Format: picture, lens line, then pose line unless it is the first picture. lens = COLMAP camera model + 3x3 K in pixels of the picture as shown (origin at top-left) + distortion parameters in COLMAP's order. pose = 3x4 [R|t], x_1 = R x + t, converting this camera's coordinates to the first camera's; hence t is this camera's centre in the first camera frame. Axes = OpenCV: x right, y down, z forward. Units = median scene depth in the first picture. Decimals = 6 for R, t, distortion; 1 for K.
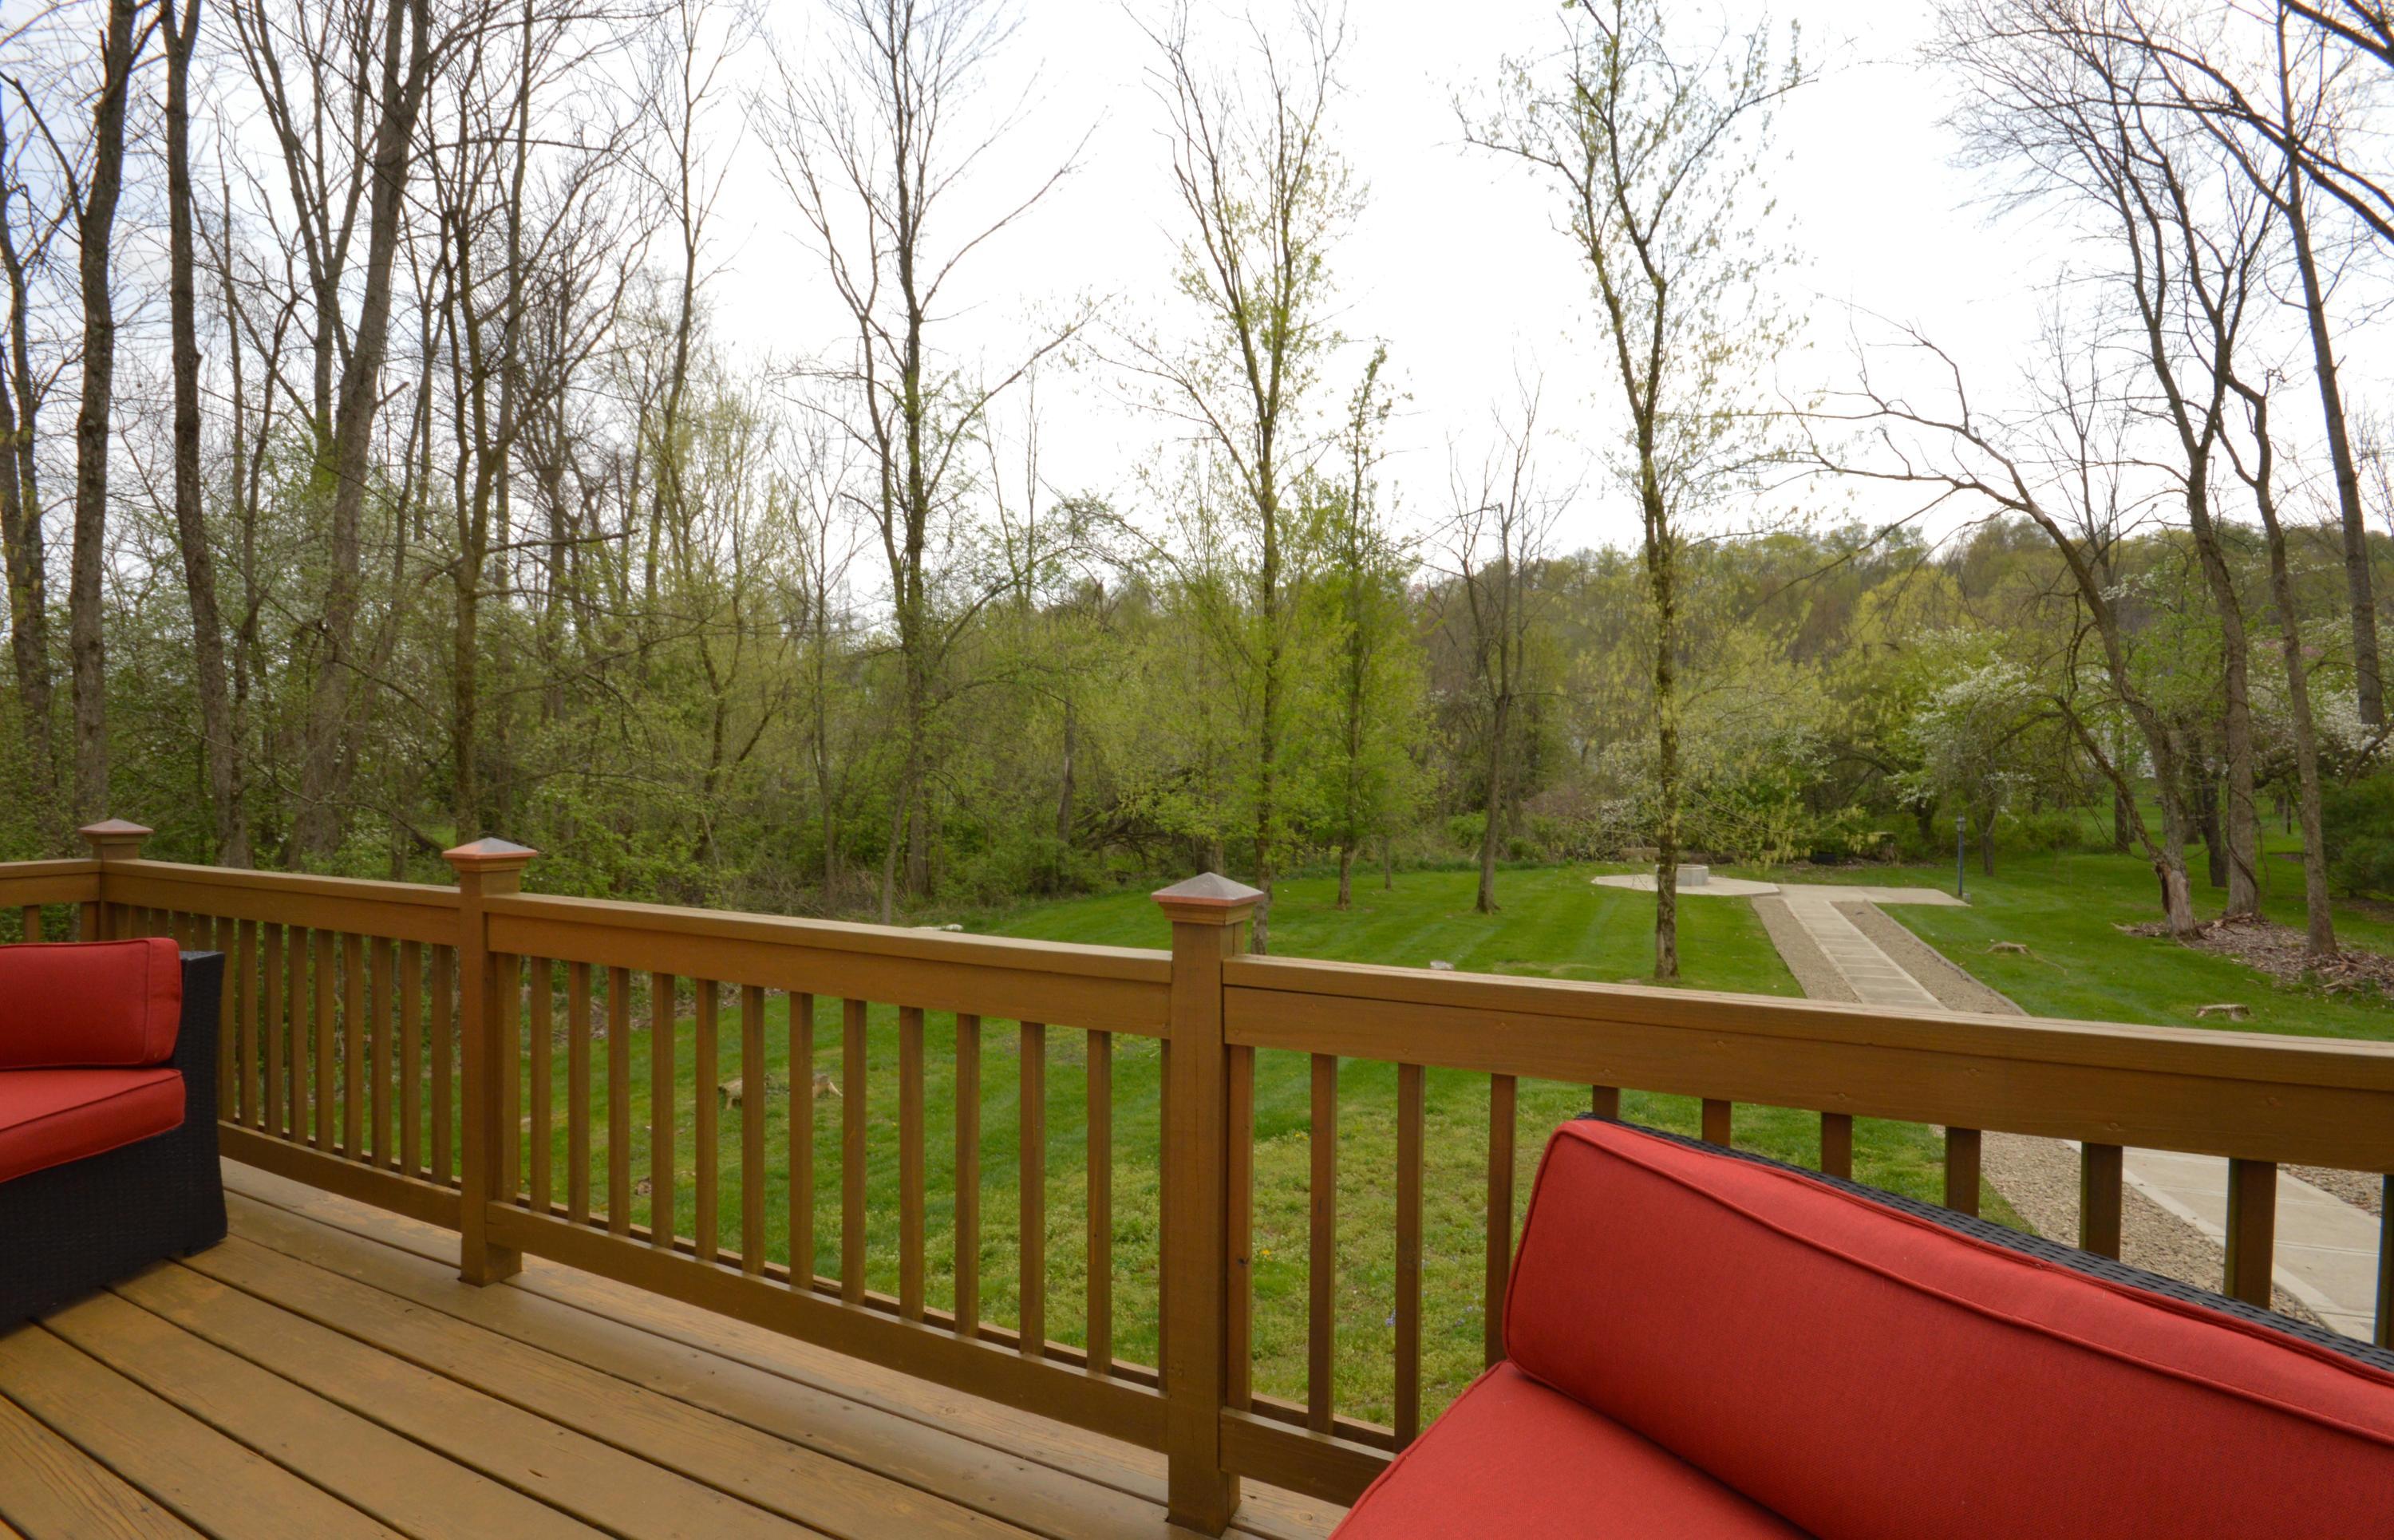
lens RADIAL K [[1066.2, 0, 1197.0], [0, 1066.2, 783.7], [0, 0, 1]] dist [0.014500, -0.014577]
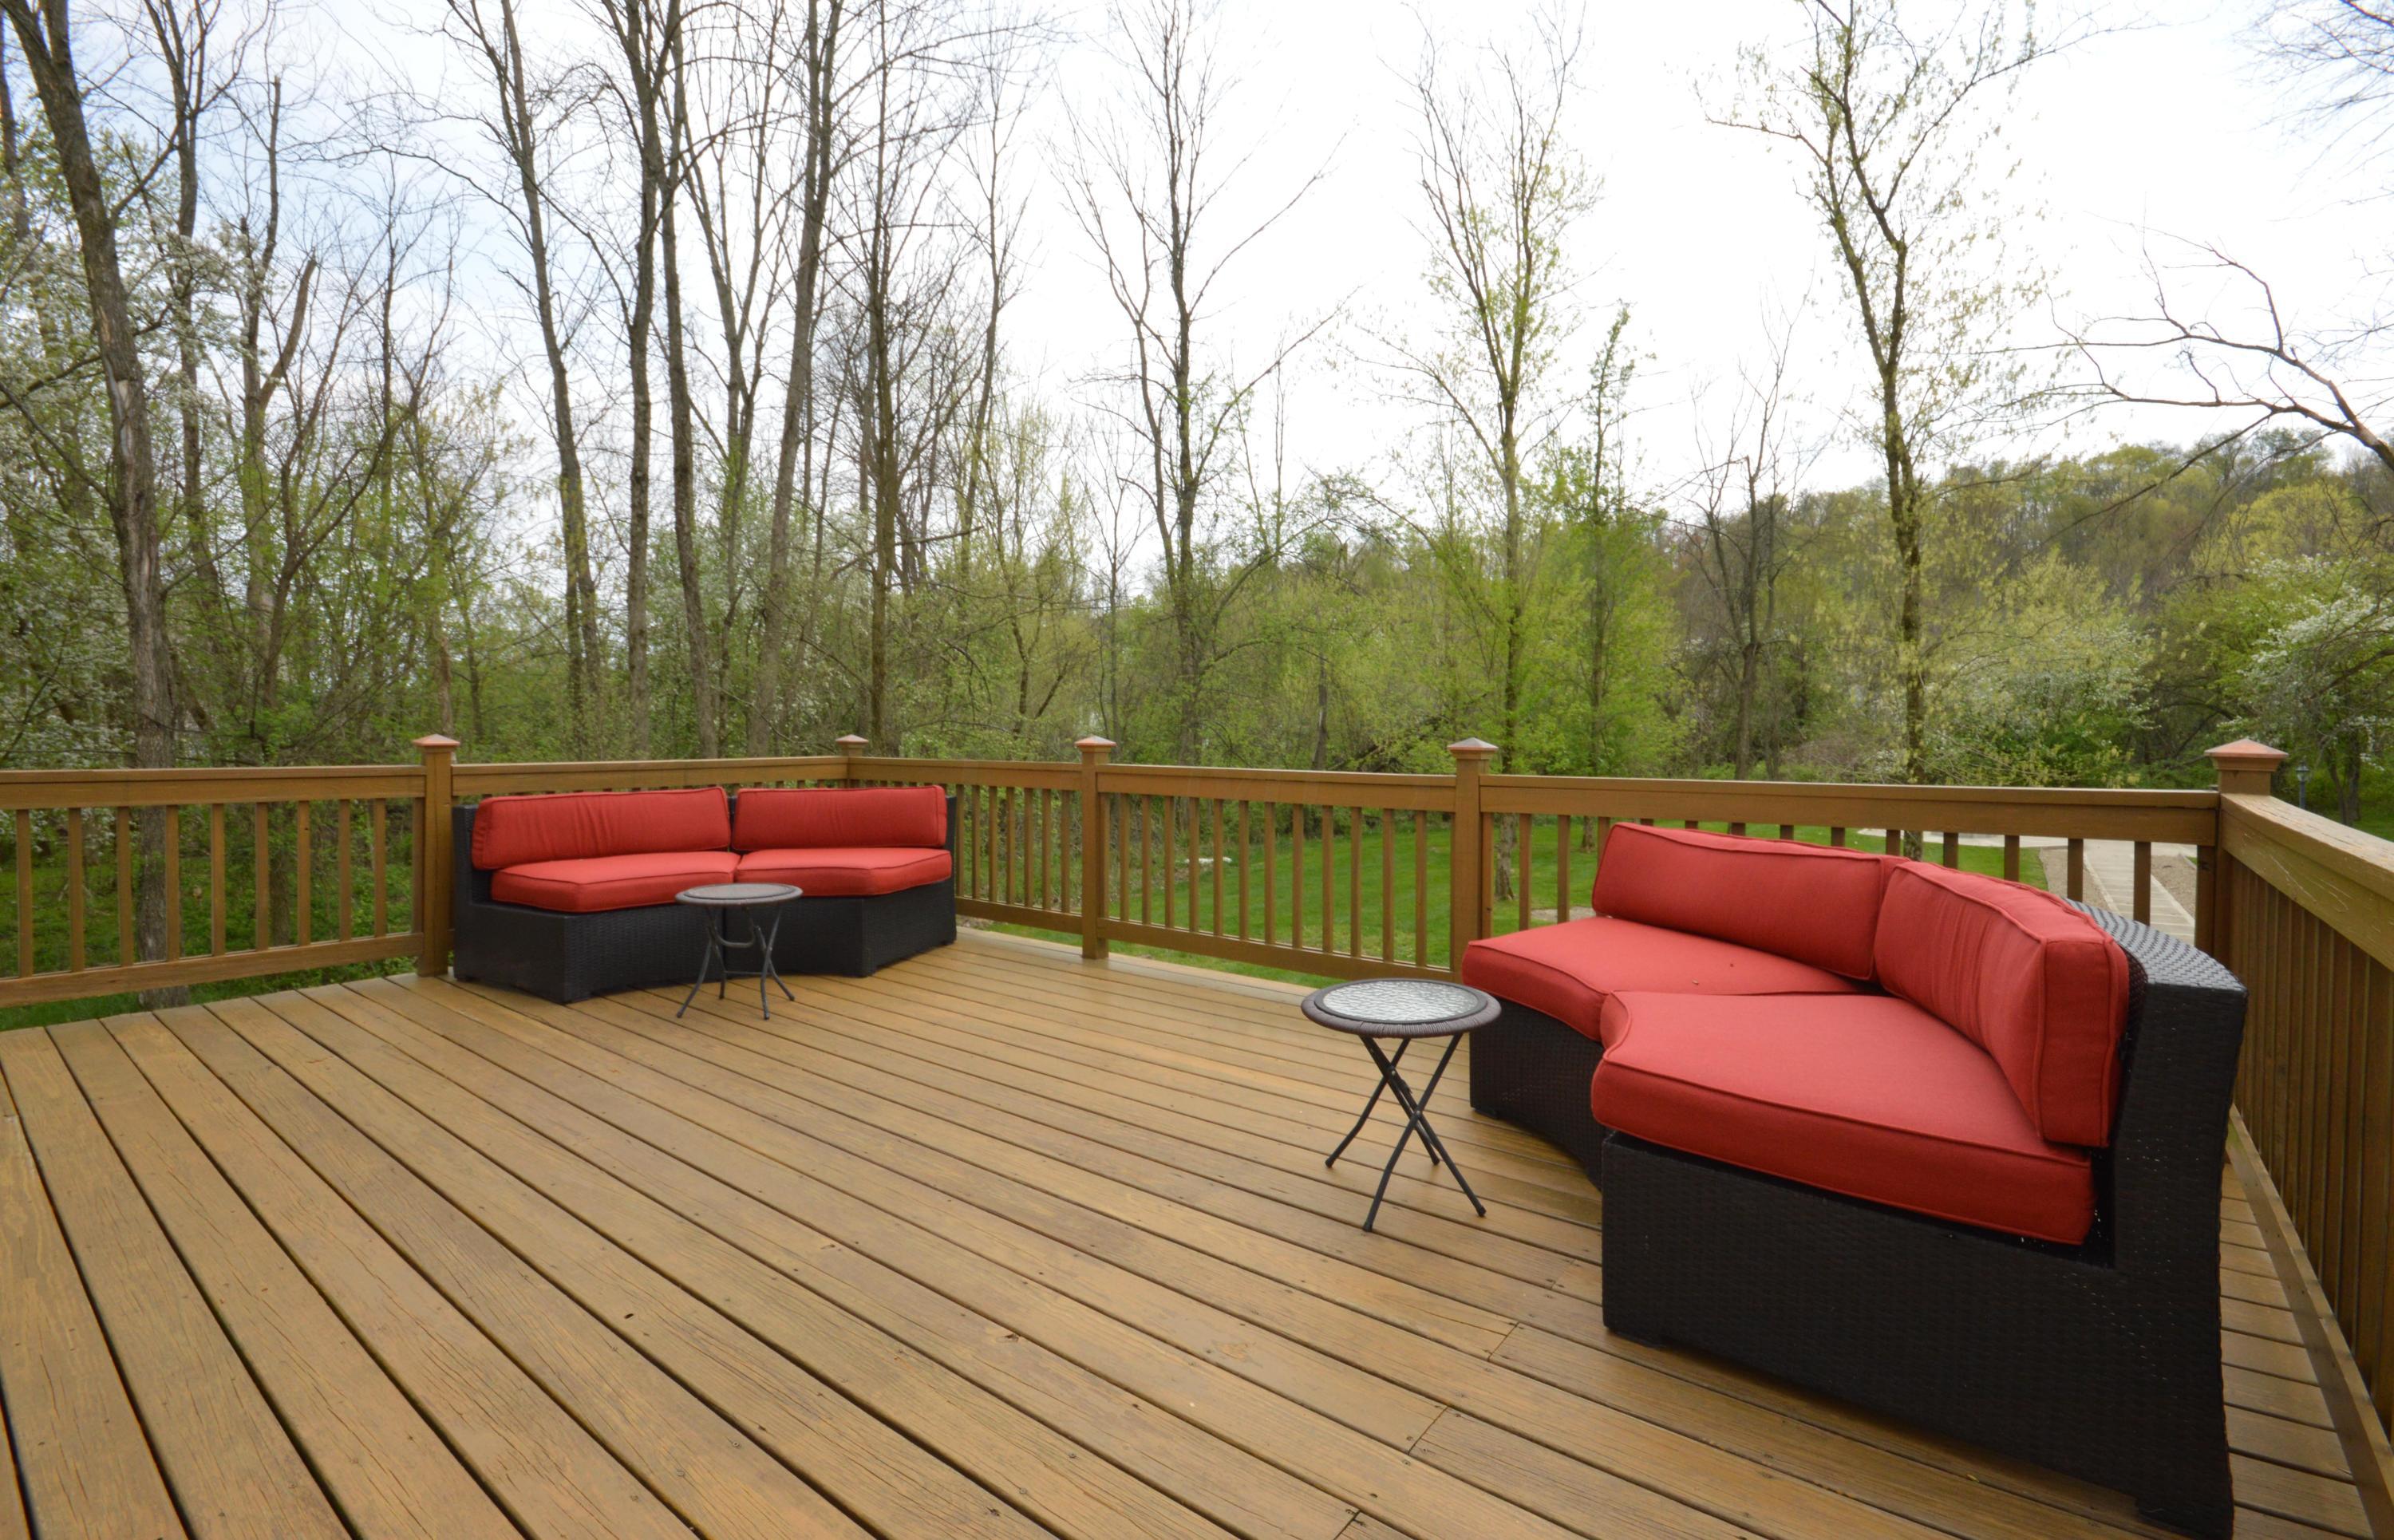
lens RADIAL K [[1080.7, 0, 1188.7], [0, 1080.7, 733.9], [0, 0, 1]] dist [0.002307, 0.000228]
pose [[0.974494, -0.003269, -0.224391, -0.005655], [0.002064, 0.999982, -0.005607, 0.008010], [0.224405, 0.005001, 0.974483, -0.124979]]
